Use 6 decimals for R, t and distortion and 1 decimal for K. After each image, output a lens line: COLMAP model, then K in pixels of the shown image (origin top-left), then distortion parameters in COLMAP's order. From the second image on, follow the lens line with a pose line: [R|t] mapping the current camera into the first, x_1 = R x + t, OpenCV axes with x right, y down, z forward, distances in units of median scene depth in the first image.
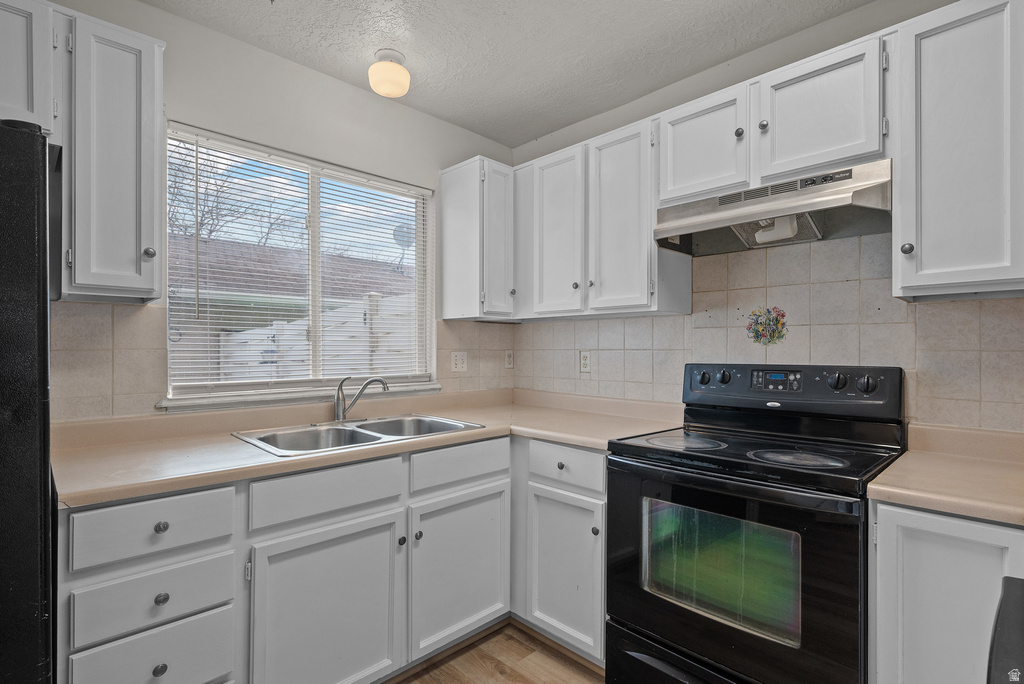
lens RADIAL K [[509.5, 0, 516.5], [0, 509.5, 348.1], [0, 0, 1]] dist [0.002368, 0.000004]
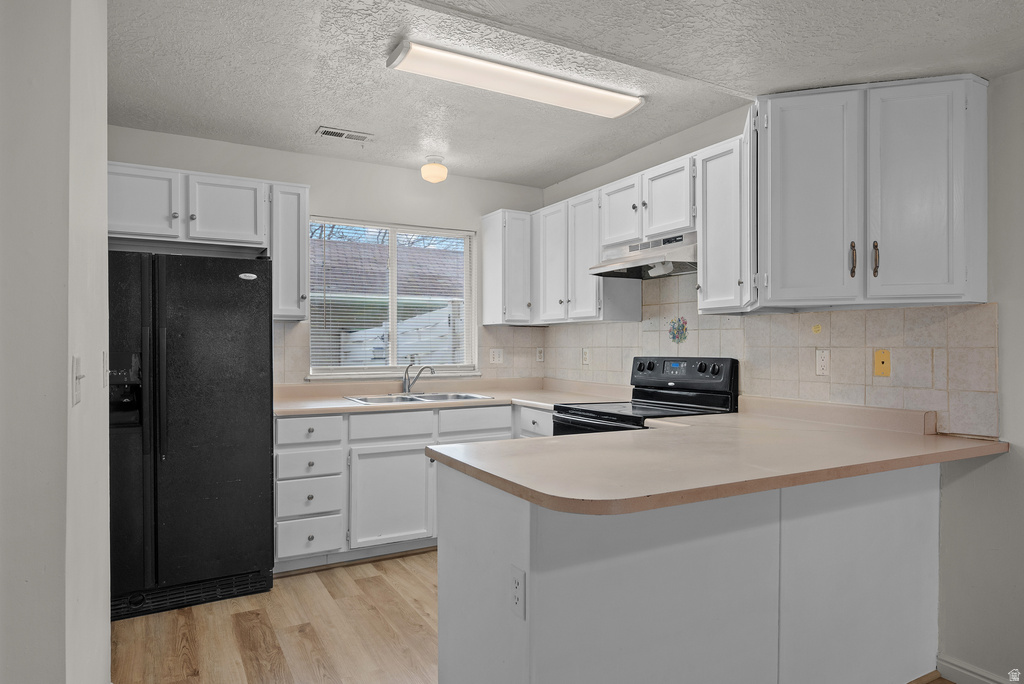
lens RADIAL K [[655.4, 0, 514.5], [0, 655.4, 347.5], [0, 0, 1]] dist [0.004156, 0.001040]
pose [[0.962998, -0.000710, -0.269509, 0.553655], [0.001120, 0.999998, 0.001369, 0.002032], [0.269508, -0.001620, 0.962997, -0.905417]]
